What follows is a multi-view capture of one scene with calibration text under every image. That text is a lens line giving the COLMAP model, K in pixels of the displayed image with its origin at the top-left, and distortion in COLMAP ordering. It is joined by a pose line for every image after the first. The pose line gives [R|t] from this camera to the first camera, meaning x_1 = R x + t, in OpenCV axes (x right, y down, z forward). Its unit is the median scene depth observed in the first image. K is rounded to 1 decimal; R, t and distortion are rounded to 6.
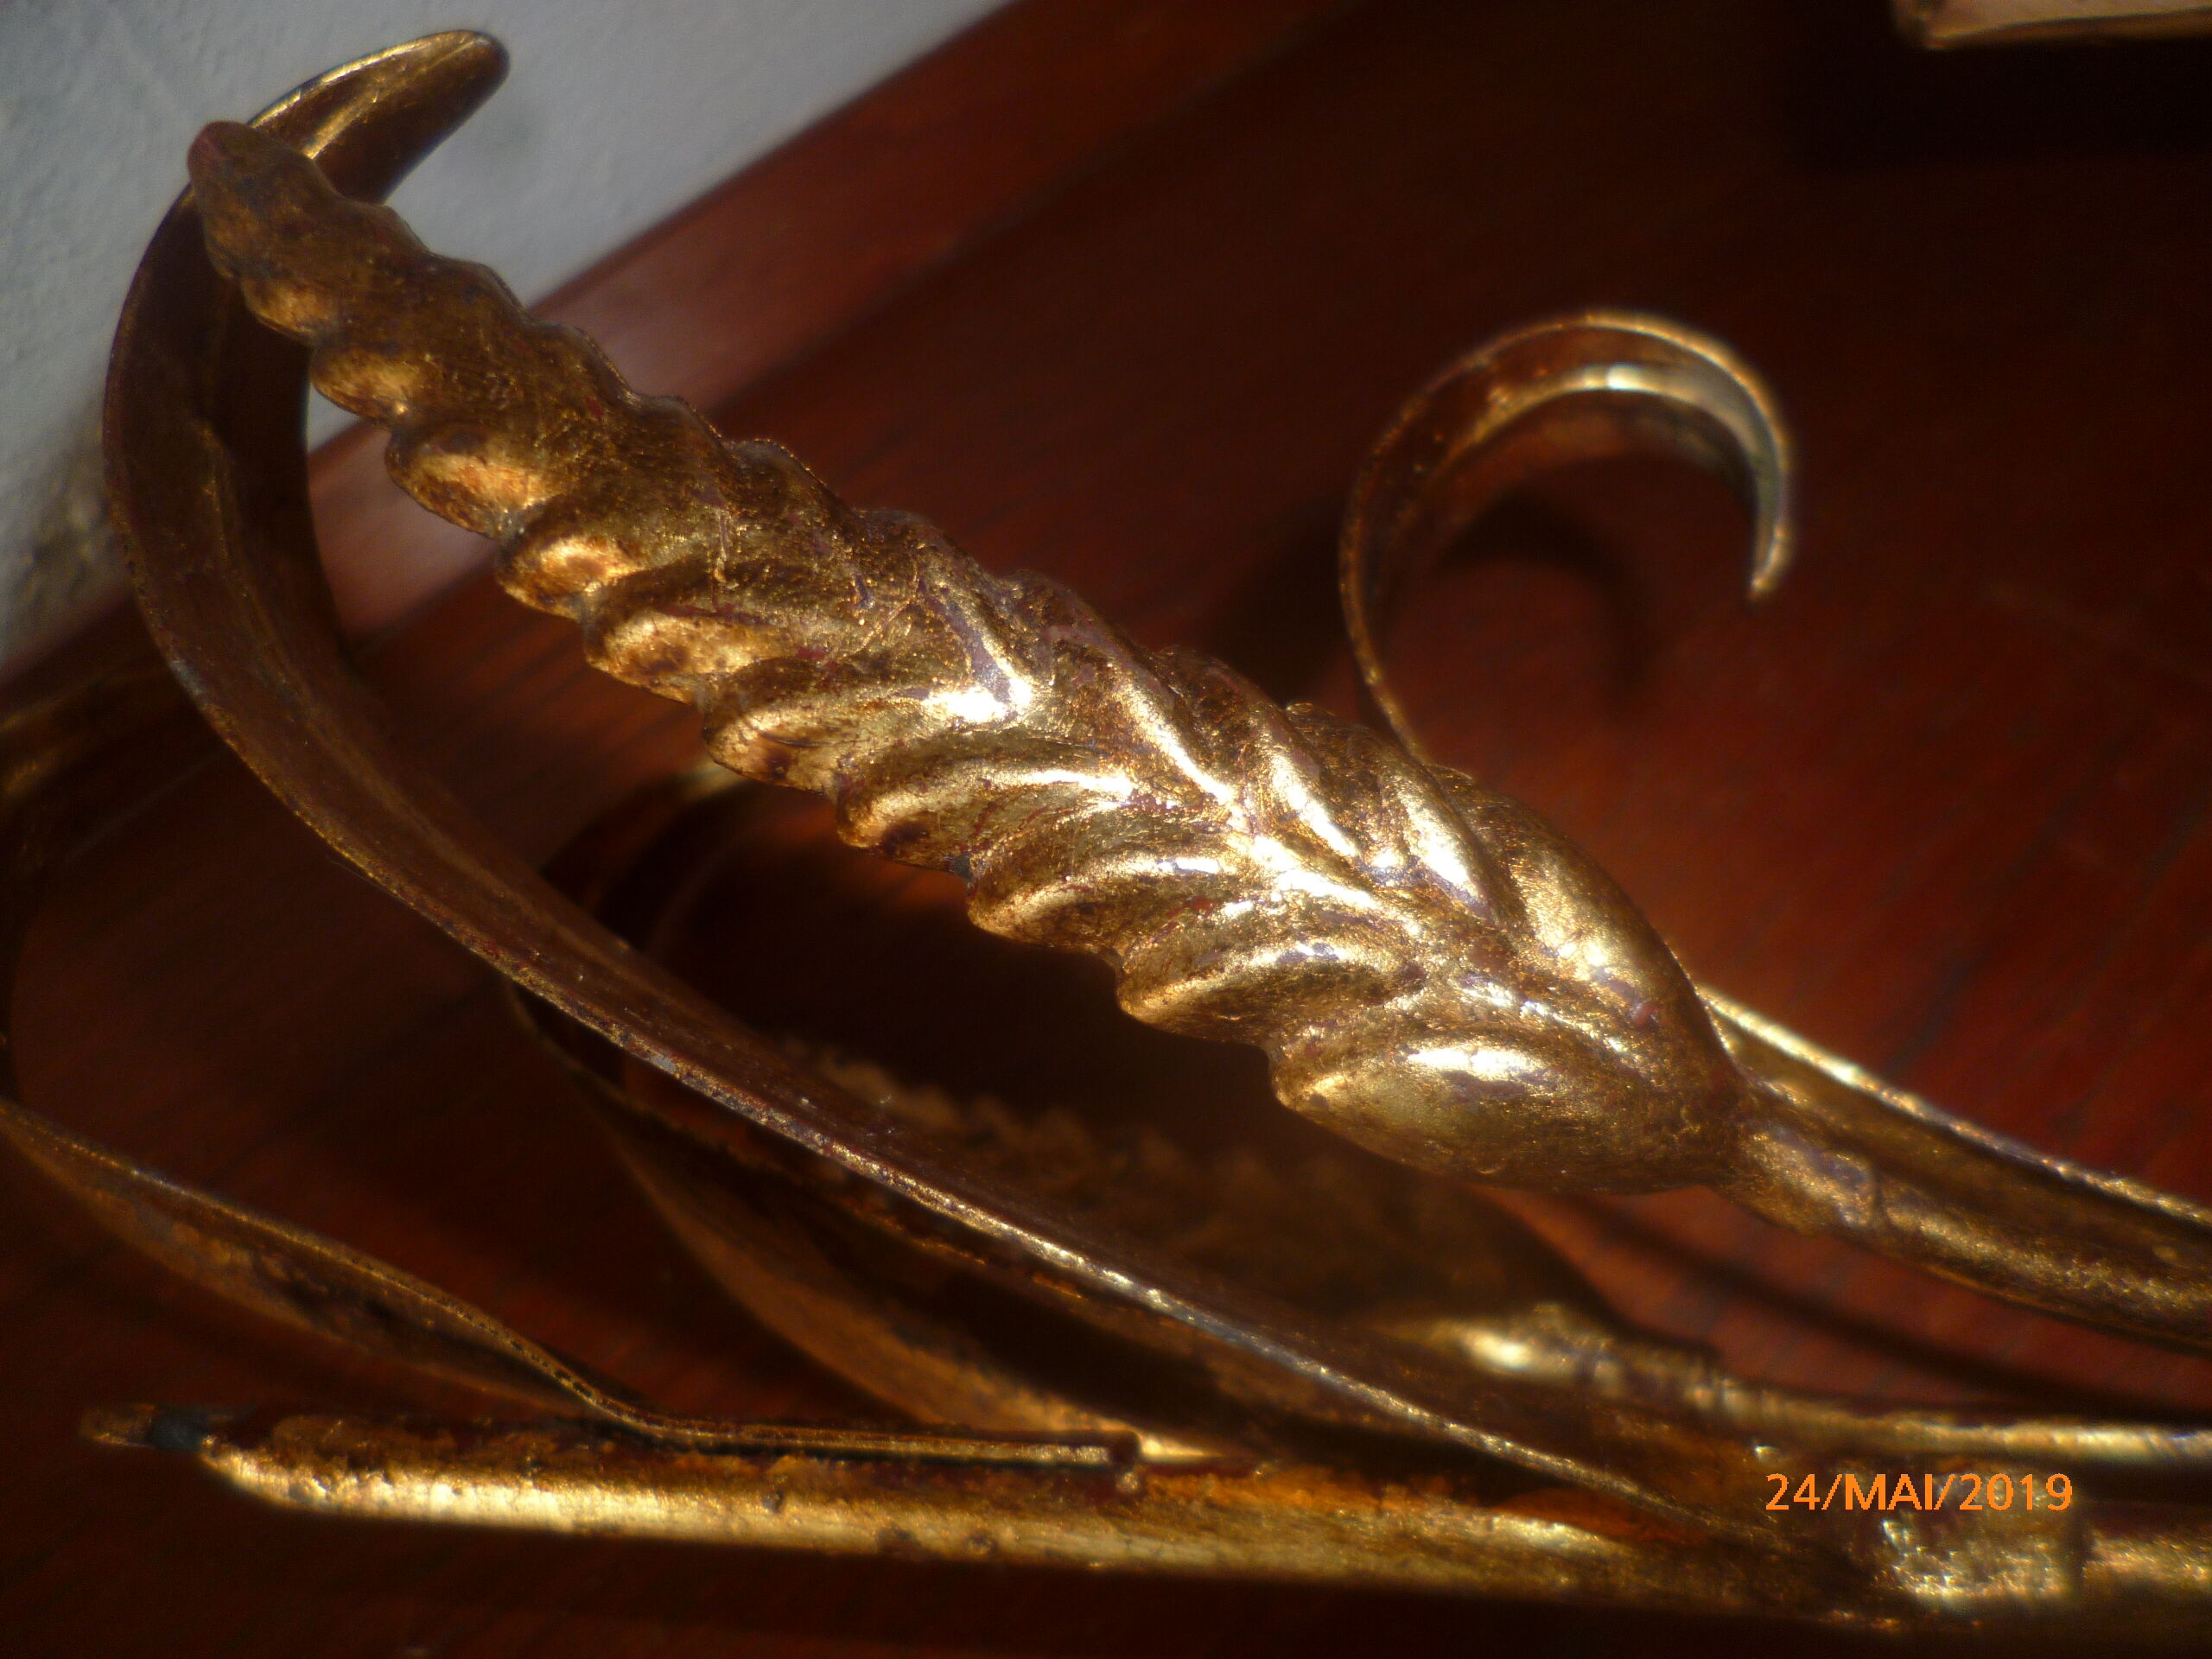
lens RADIAL K [[1451.9, 0, 1108.9], [0, 1451.9, 773.3], [0, 0, 1]] dist [-0.078488, 0.023583]
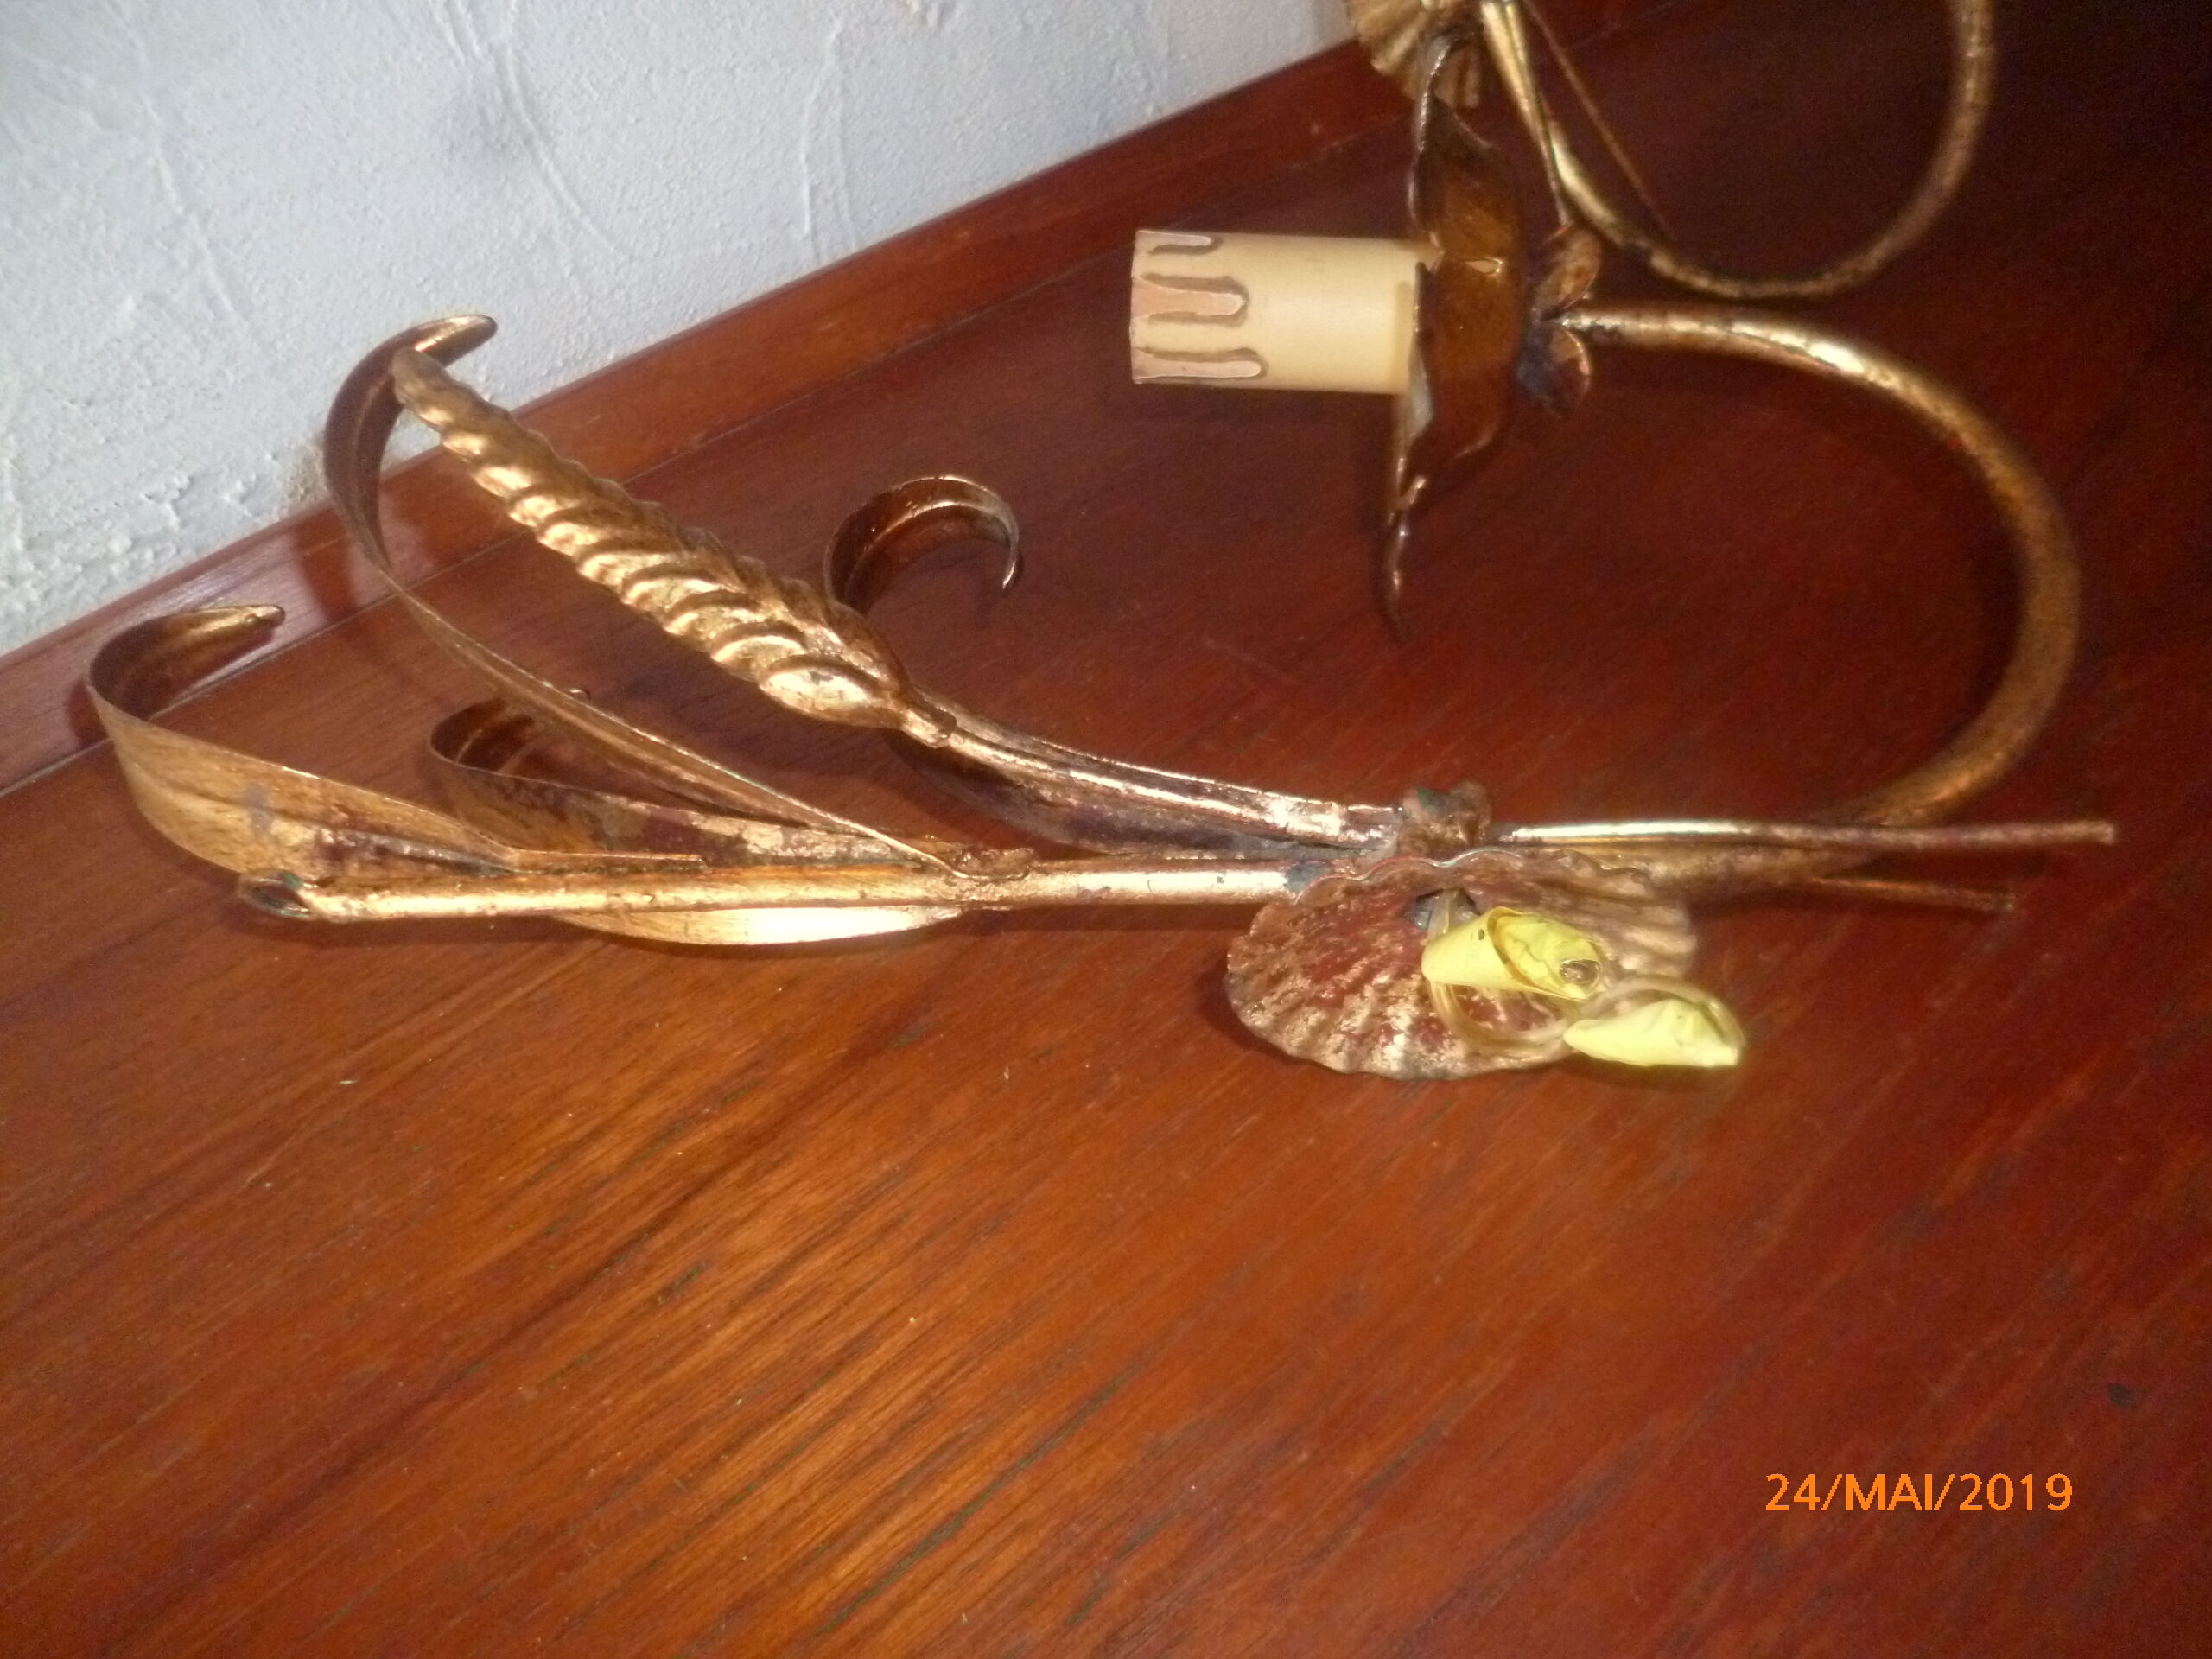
lens RADIAL K [[1451.9, 0, 1108.9], [0, 1451.9, 773.3], [0, 0, 1]] dist [-0.078488, 0.023583]
pose [[0.984619, 0.065493, 0.161974, 0.237017], [-0.037881, 0.985054, -0.168027, 0.584232], [-0.170558, 0.159307, 0.972384, -1.358915]]
